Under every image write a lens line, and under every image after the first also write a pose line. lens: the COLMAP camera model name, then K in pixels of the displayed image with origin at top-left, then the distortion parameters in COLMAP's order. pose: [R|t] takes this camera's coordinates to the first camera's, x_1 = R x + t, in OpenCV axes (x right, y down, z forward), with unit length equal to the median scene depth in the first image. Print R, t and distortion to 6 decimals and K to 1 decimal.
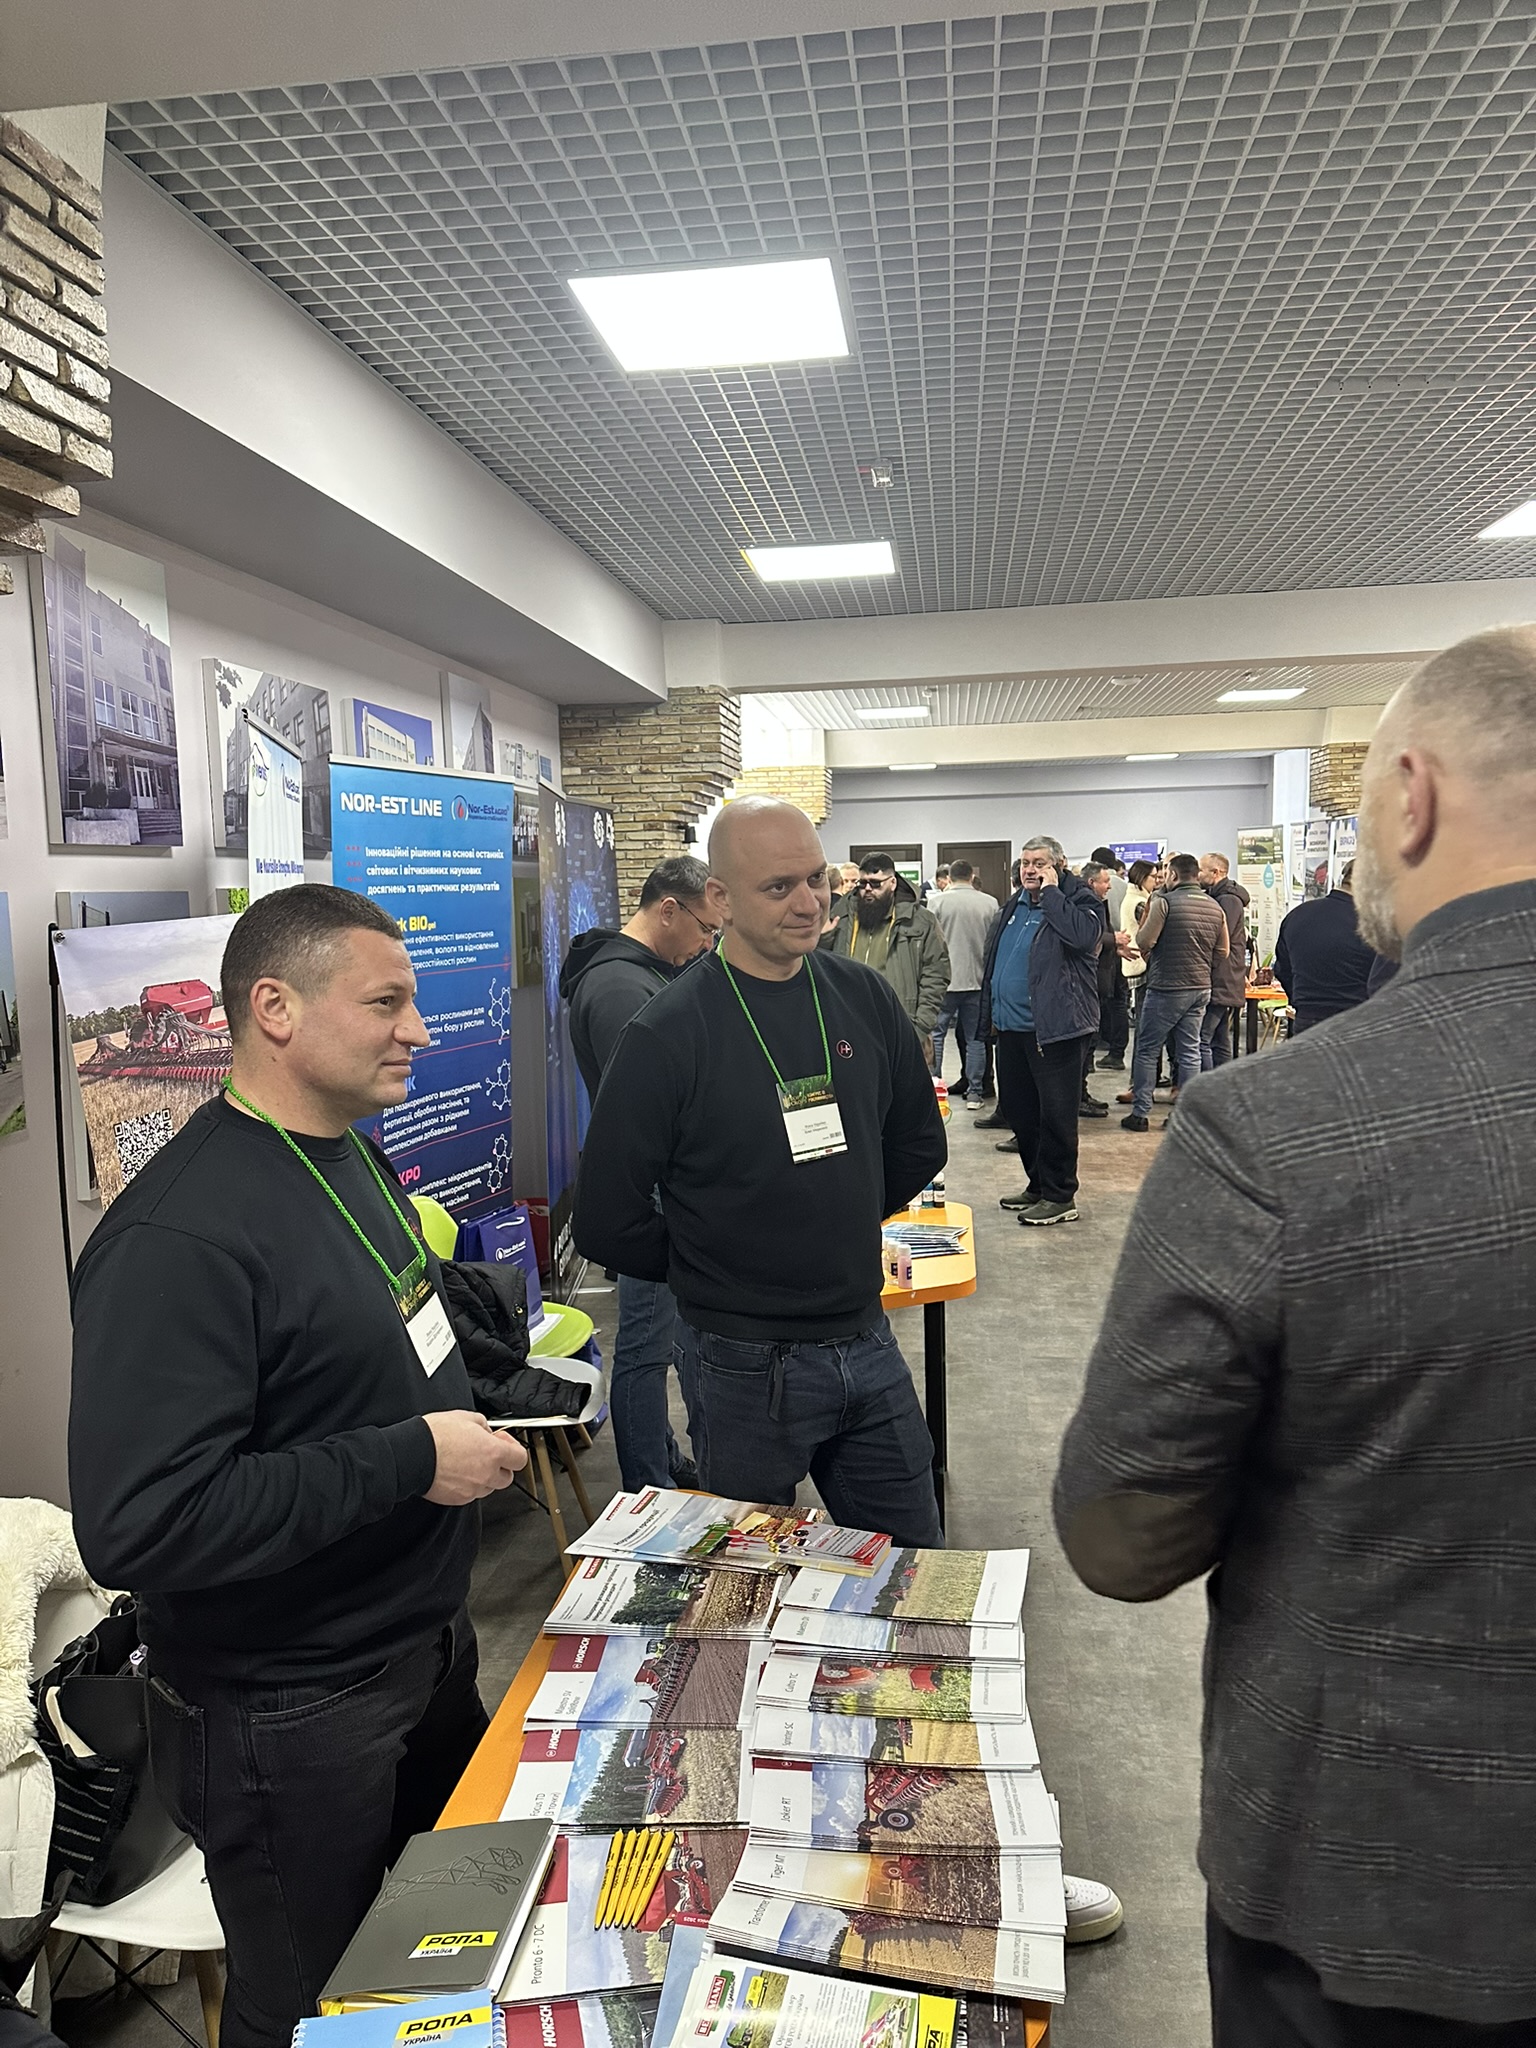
lens RADIAL K [[1434.5, 0, 776.0], [0, 1434.5, 1058.2], [0, 0, 1]] dist [0.142637, -0.231454]
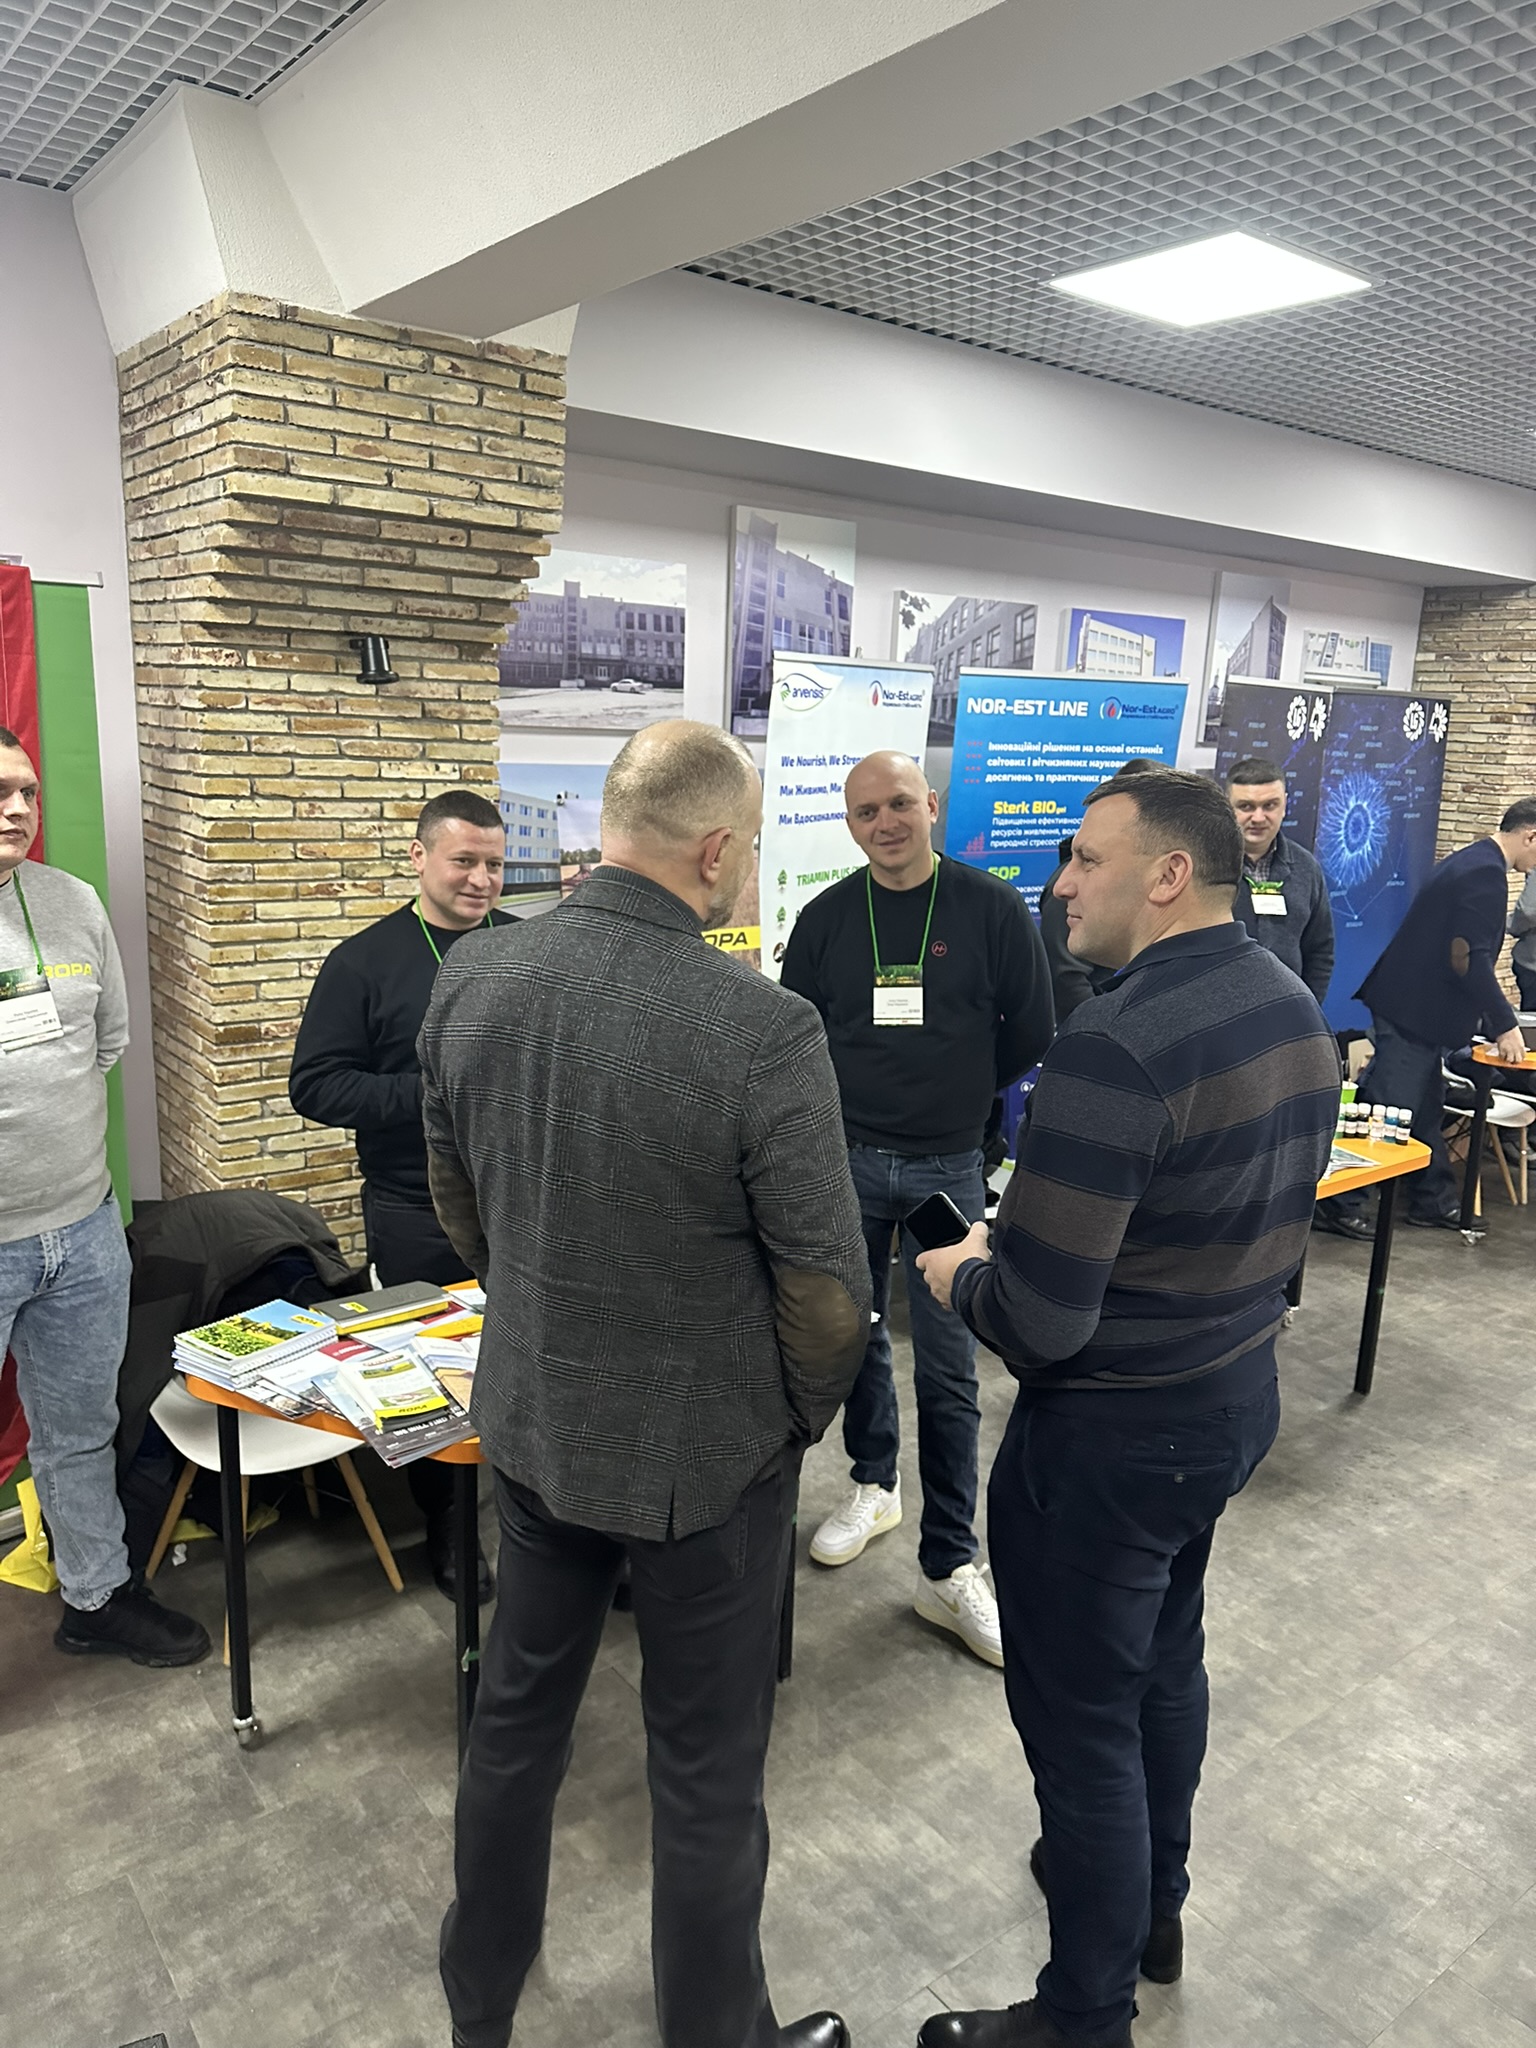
lens RADIAL K [[1434.5, 0, 776.0], [0, 1434.5, 1058.2], [0, 0, 1]] dist [0.142637, -0.231454]
pose [[0.688911, 0.219383, -0.690849, 0.480466], [-0.146136, 0.975564, 0.164069, -0.055775], [0.709962, -0.012071, 0.704137, -0.001479]]
